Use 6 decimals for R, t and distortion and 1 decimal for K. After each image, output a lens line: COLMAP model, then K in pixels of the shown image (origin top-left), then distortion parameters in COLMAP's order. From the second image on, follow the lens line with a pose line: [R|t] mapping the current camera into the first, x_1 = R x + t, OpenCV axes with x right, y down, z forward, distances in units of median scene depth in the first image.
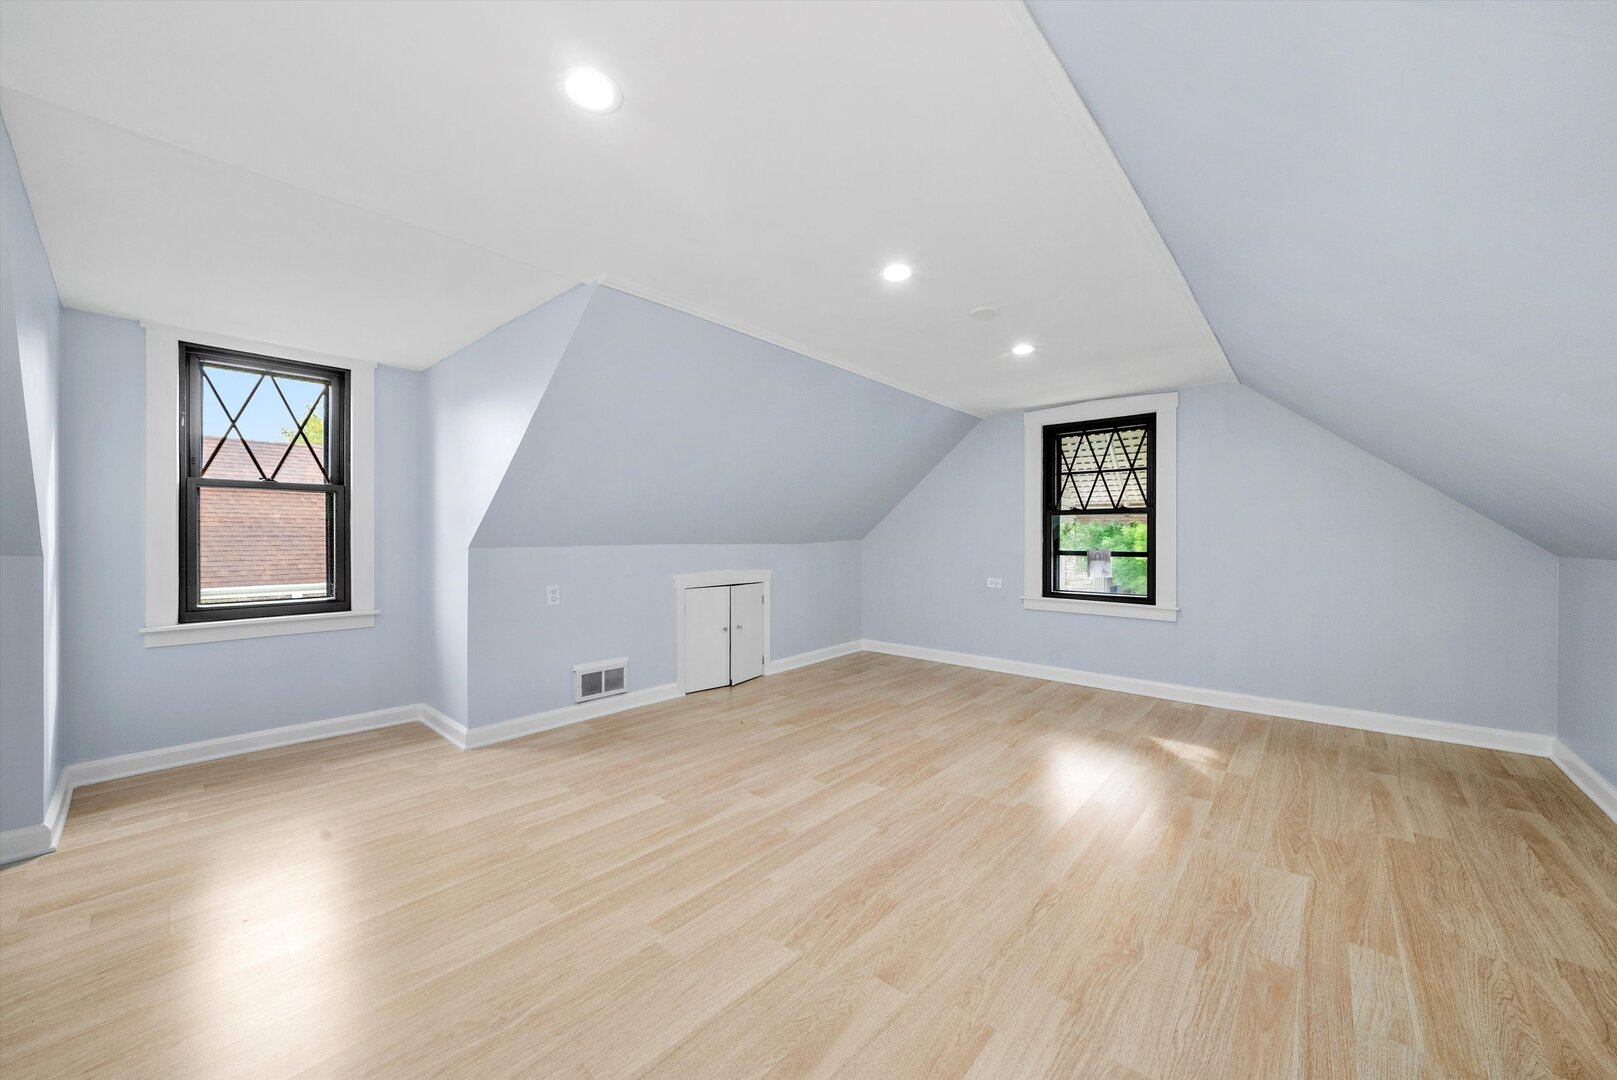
lens RADIAL K [[594.3, 0, 808.1], [0, 594.3, 536.4], [0, 0, 1]] dist [-0.001305, -0.000543]
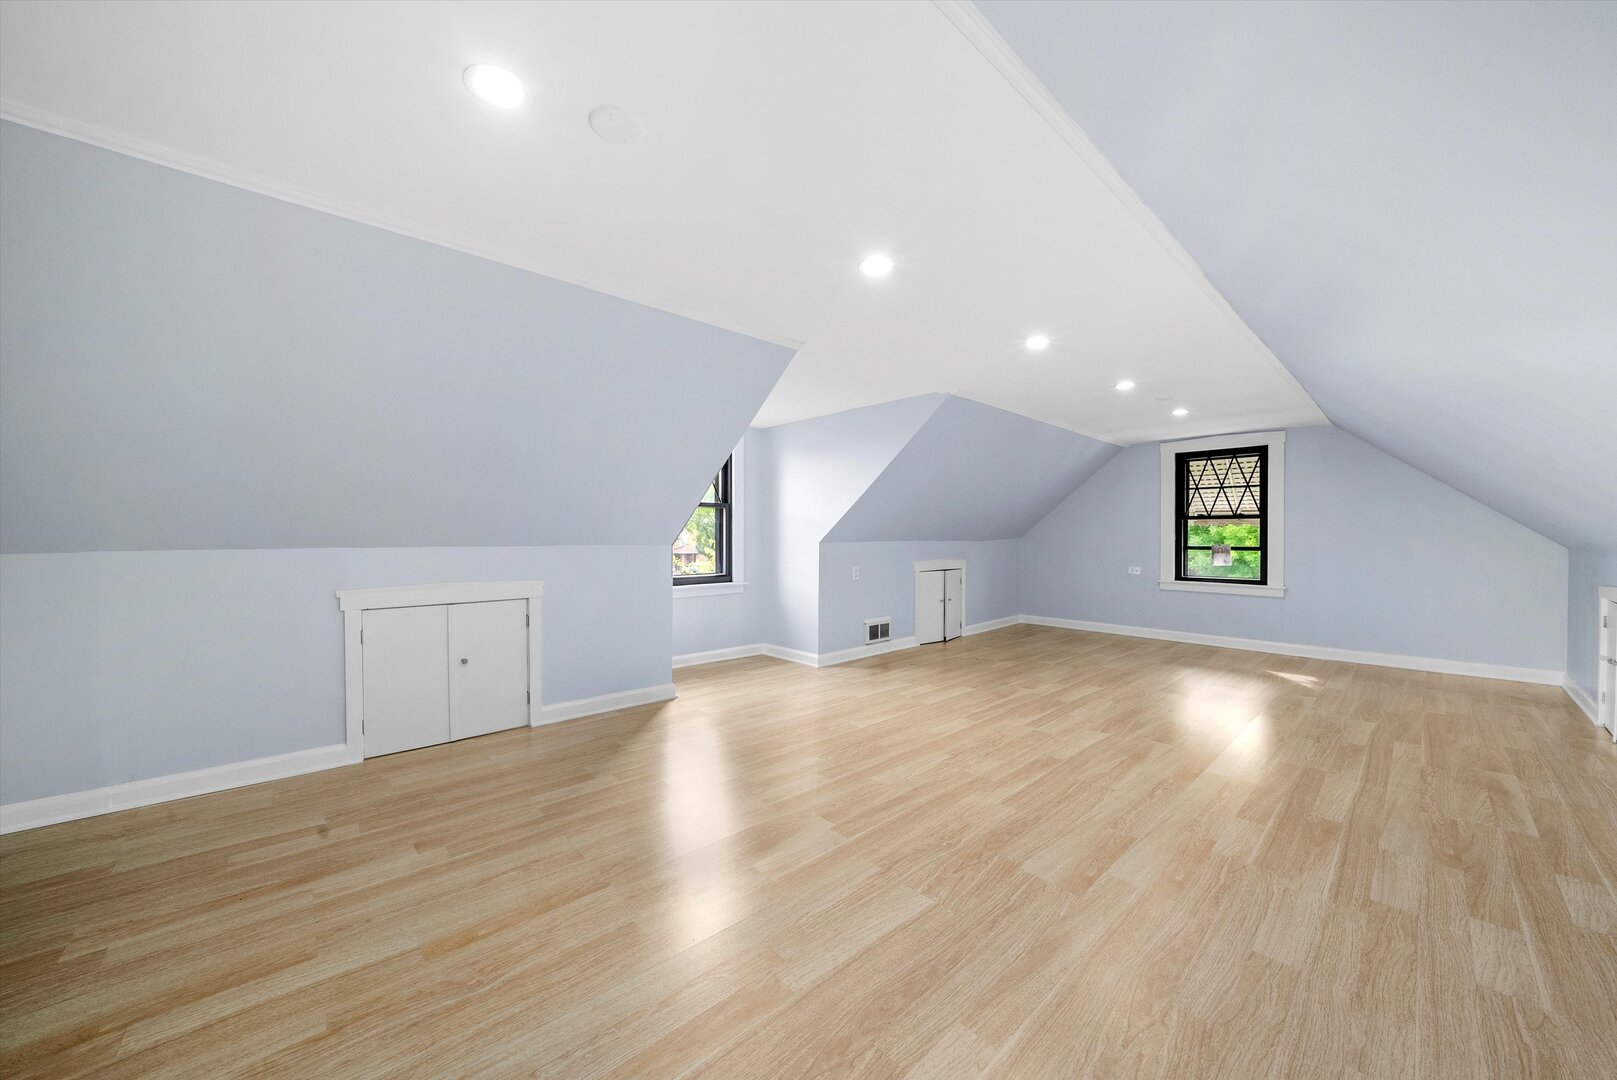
lens RADIAL K [[594.3, 0, 808.9], [0, 594.3, 538.8], [0, 0, 1]] dist [-0.001305, -0.000543]
pose [[0.995847, 0.000586, -0.091037, -0.332346], [-0.000011, 0.999980, 0.006312, -0.000816], [0.091039, -0.006285, 0.995828, -0.444989]]
